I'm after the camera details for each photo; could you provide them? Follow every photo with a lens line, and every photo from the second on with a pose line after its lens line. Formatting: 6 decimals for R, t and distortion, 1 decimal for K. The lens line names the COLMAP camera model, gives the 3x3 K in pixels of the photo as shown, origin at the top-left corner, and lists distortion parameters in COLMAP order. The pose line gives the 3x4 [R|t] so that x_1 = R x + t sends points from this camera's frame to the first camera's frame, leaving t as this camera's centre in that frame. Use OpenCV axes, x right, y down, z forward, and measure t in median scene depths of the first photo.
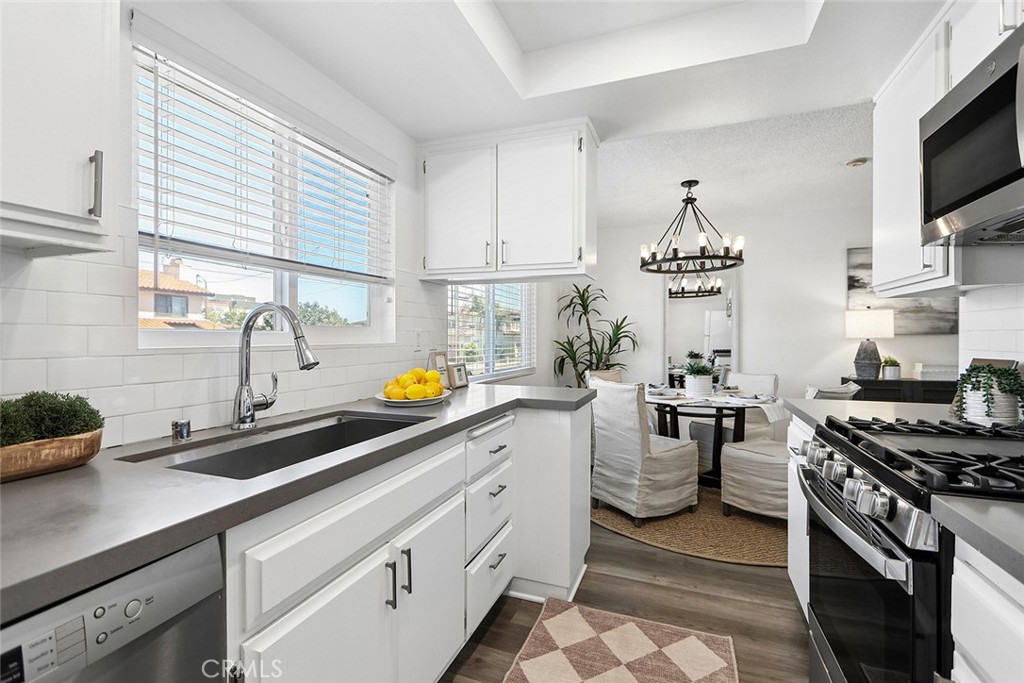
lens RADIAL K [[470.7, 0, 508.4], [0, 470.7, 342.1], [0, 0, 1]] dist [-0.001637, -0.001463]
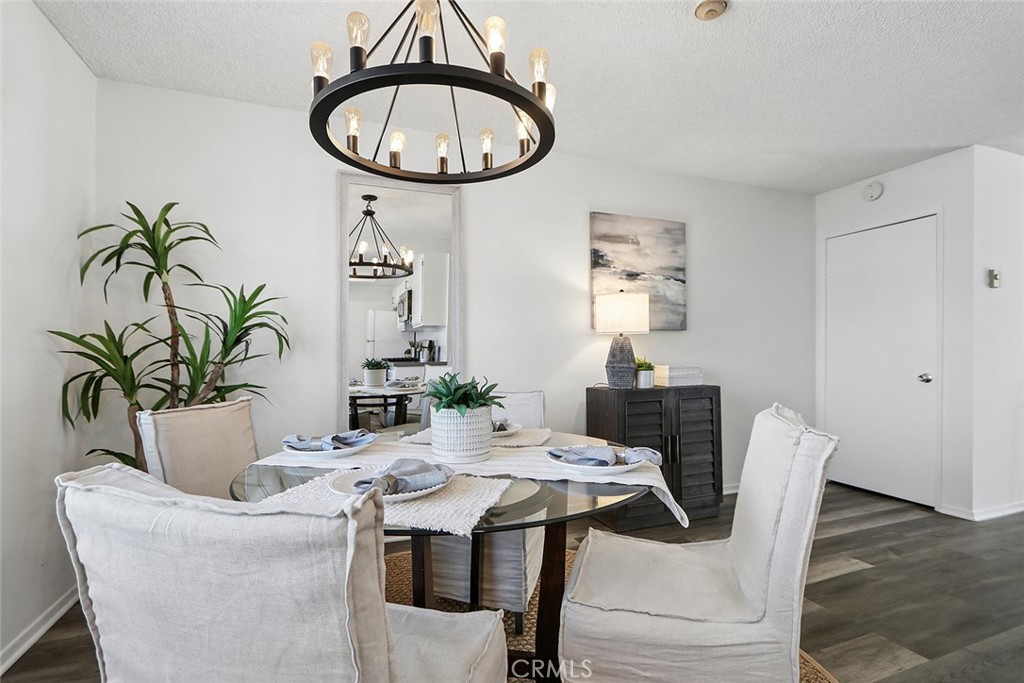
lens RADIAL K [[470.7, 0, 503.5], [0, 470.7, 349.9], [0, 0, 1]] dist [-0.001637, -0.001463]
pose [[0.748094, -0.004657, 0.663576, 0.117314], [0.010564, 0.999932, -0.004891, 0.017057], [-0.663508, 0.010669, 0.748093, 0.488980]]
